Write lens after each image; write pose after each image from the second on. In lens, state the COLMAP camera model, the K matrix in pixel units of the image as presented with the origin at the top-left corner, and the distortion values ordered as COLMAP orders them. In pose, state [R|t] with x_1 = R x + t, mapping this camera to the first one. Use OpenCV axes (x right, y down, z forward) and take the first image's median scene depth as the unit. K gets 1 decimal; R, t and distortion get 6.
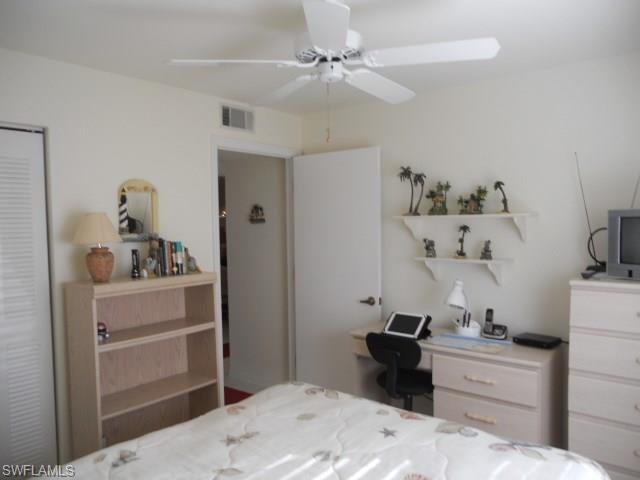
lens RADIAL K [[481.9, 0, 320.3], [0, 481.9, 242.5], [0, 0, 1]] dist [-0.048204, -0.000162]
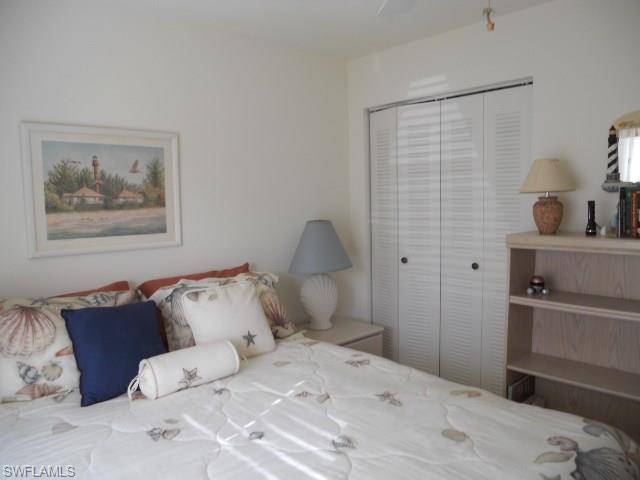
lens RADIAL K [[481.9, 0, 320.3], [0, 481.9, 242.5], [0, 0, 1]] dist [-0.048204, -0.000162]
pose [[-0.137247, 0.123318, -0.982831, 0.664330], [-0.013610, 0.991892, 0.126355, -0.015618], [0.990443, 0.030718, -0.134456, 0.869800]]
